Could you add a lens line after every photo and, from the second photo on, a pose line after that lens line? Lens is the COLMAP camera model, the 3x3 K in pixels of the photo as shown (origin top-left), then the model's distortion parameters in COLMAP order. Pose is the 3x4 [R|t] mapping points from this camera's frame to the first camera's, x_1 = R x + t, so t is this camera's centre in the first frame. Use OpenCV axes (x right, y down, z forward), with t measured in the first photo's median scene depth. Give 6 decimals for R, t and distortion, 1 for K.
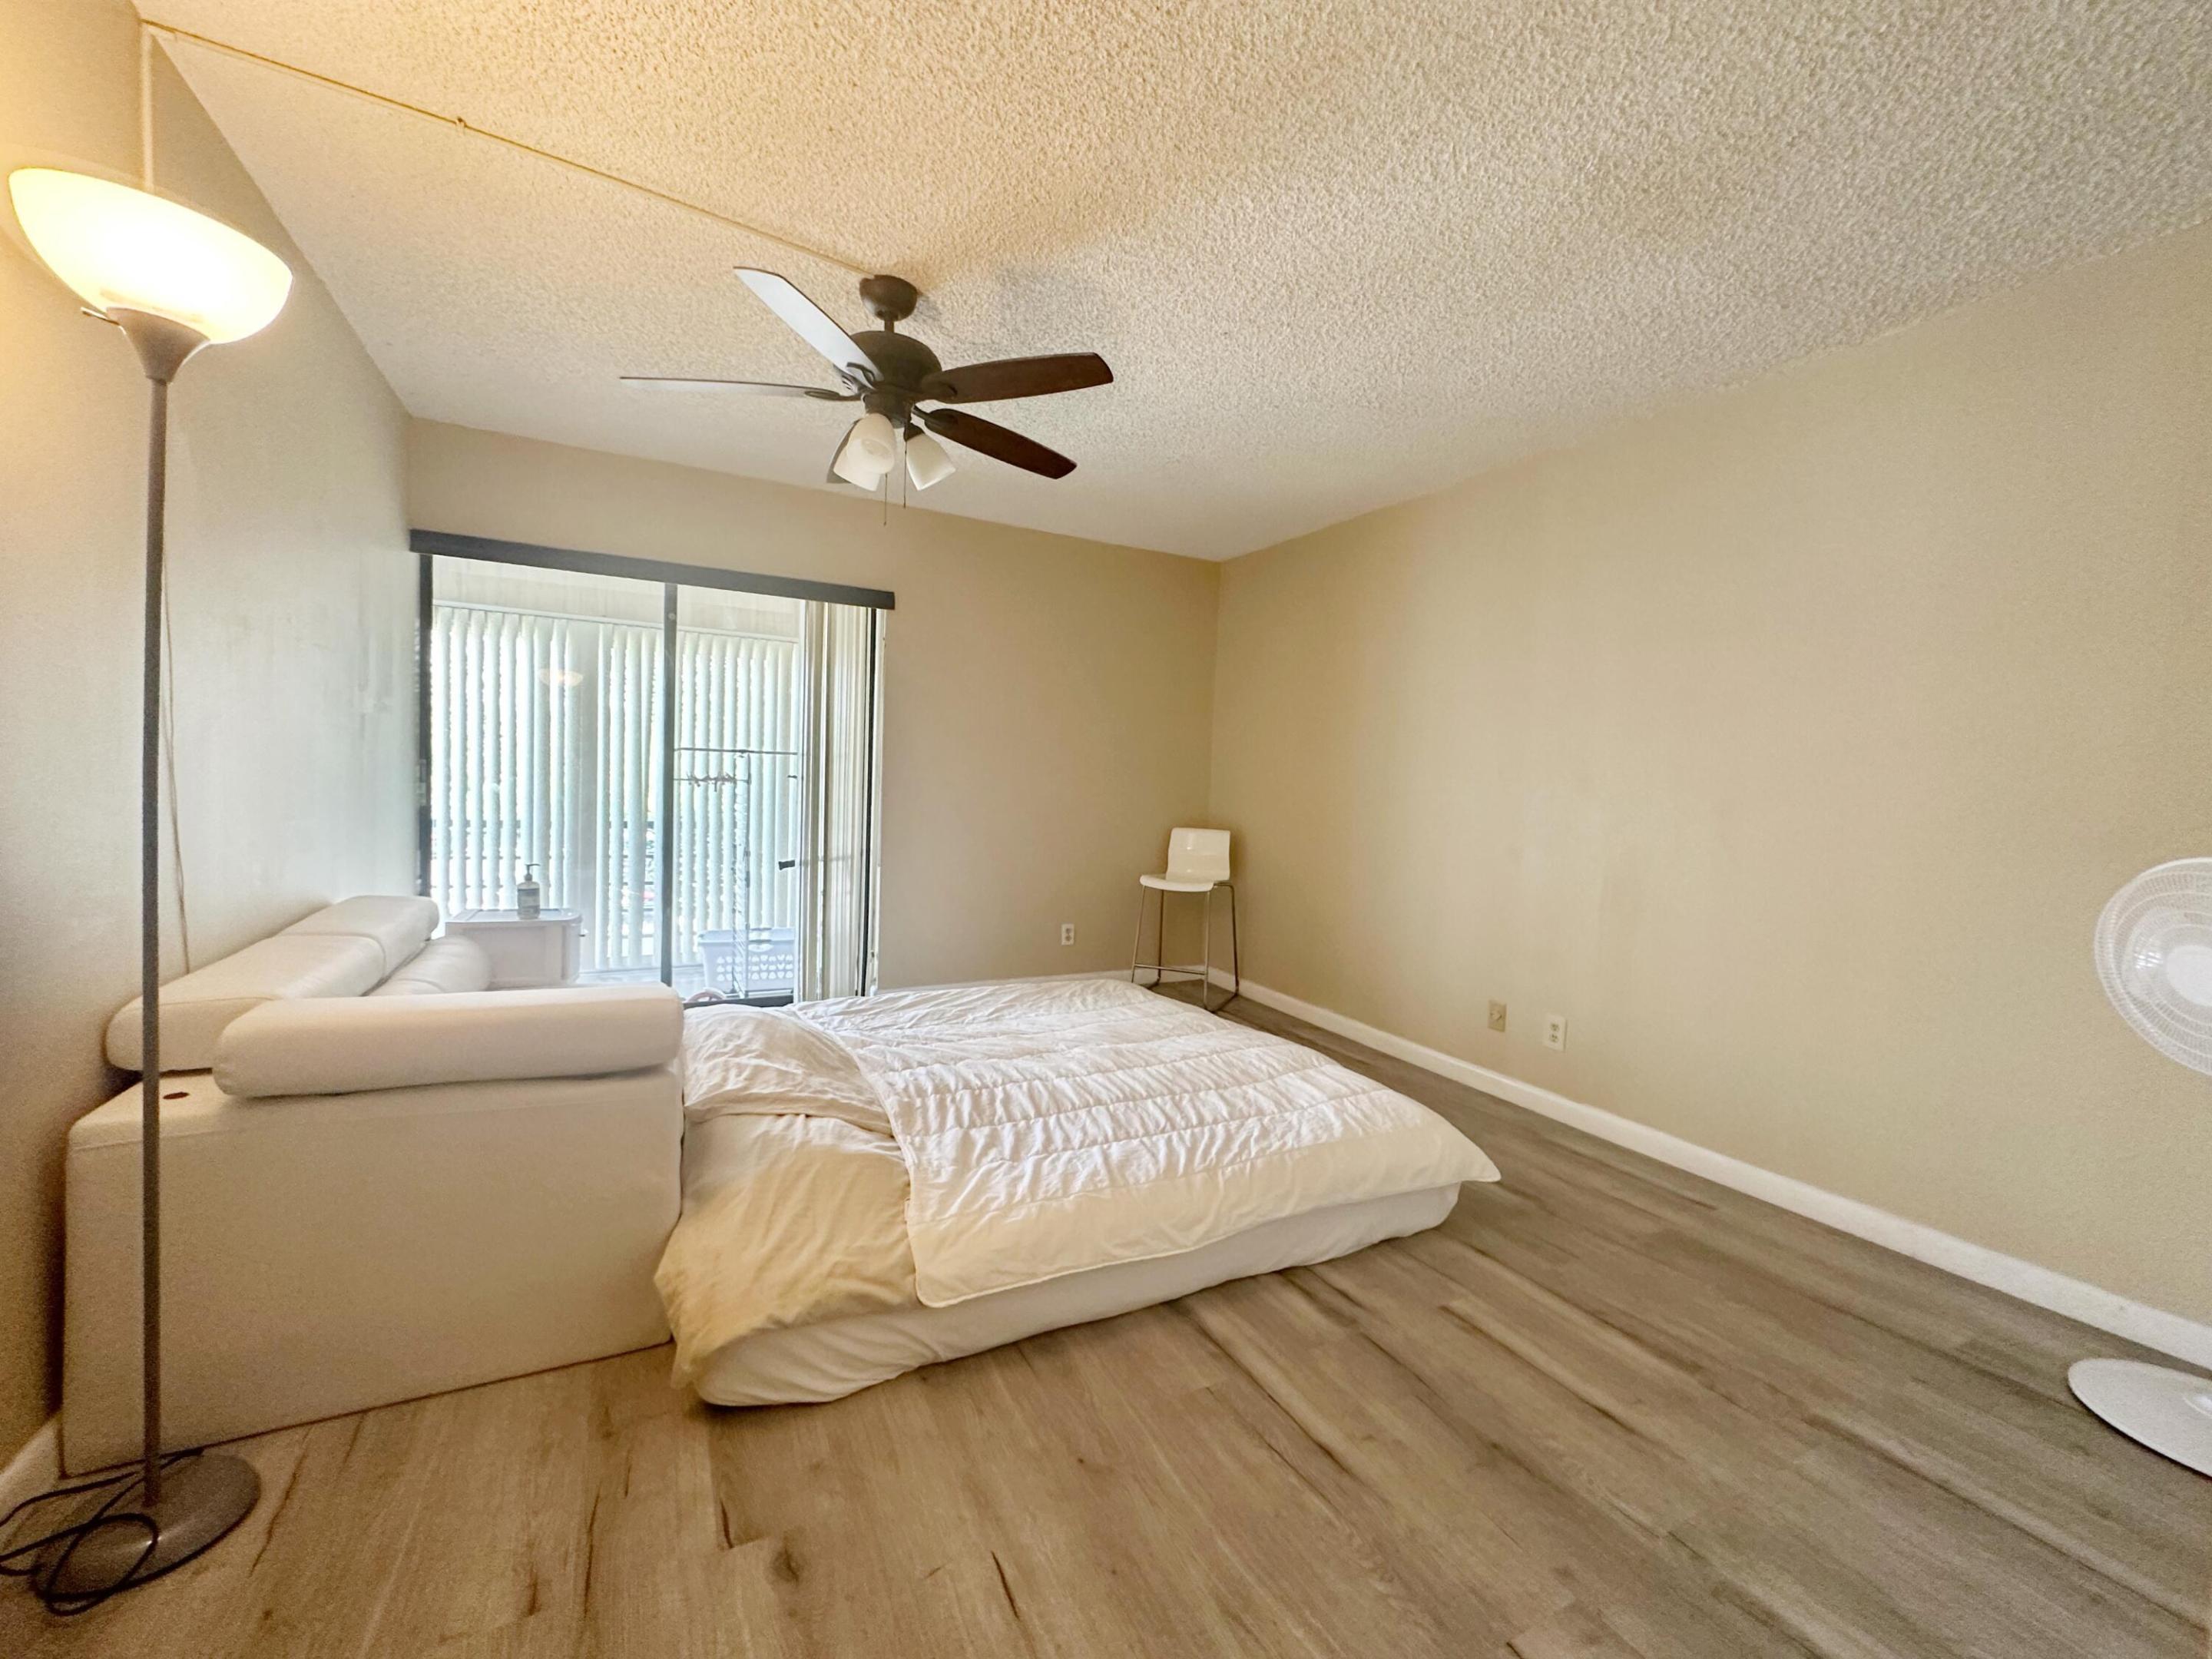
lens RADIAL K [[883.6, 0, 1106.0], [0, 883.6, 829.5], [0, 0, 1]] dist [-0.001842, -0.000565]
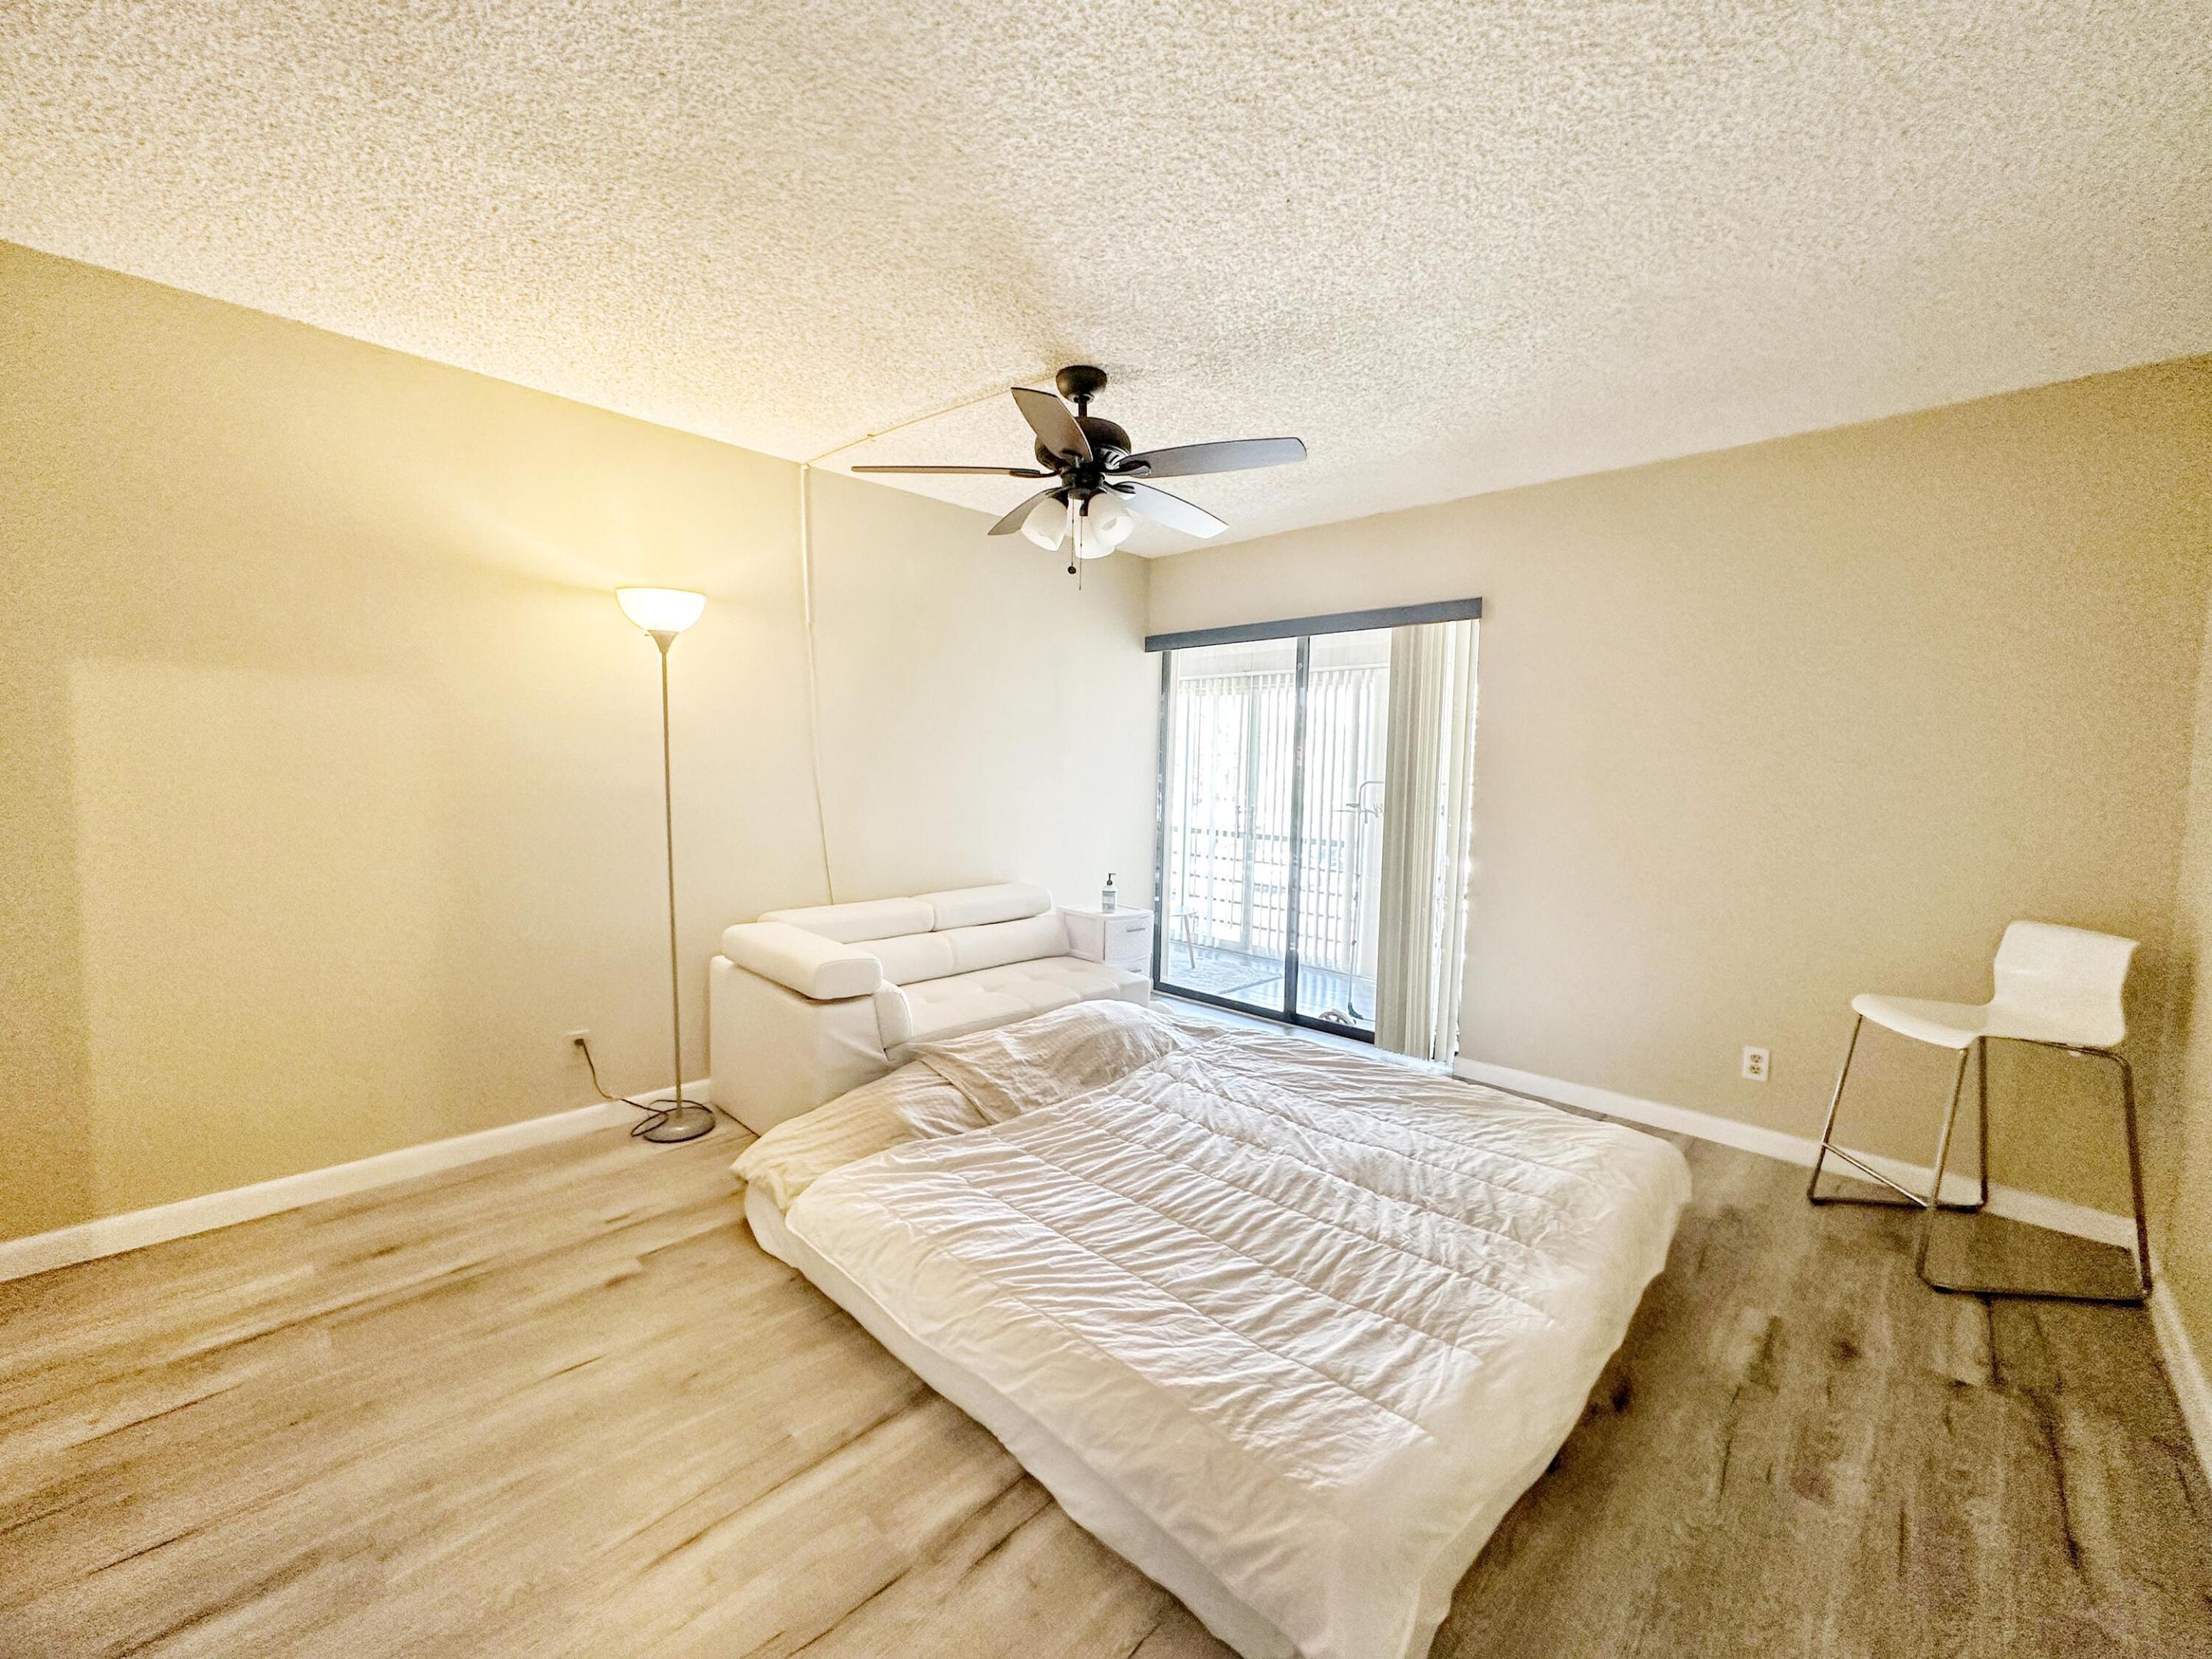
lens RADIAL K [[883.6, 0, 1106.0], [0, 883.6, 829.5], [0, 0, 1]] dist [-0.001842, -0.000565]
pose [[0.319725, 0.037372, -0.946773, 0.725658], [-0.059446, 0.998045, 0.019321, -0.062309], [0.945644, 0.050104, 0.321321, 0.615461]]
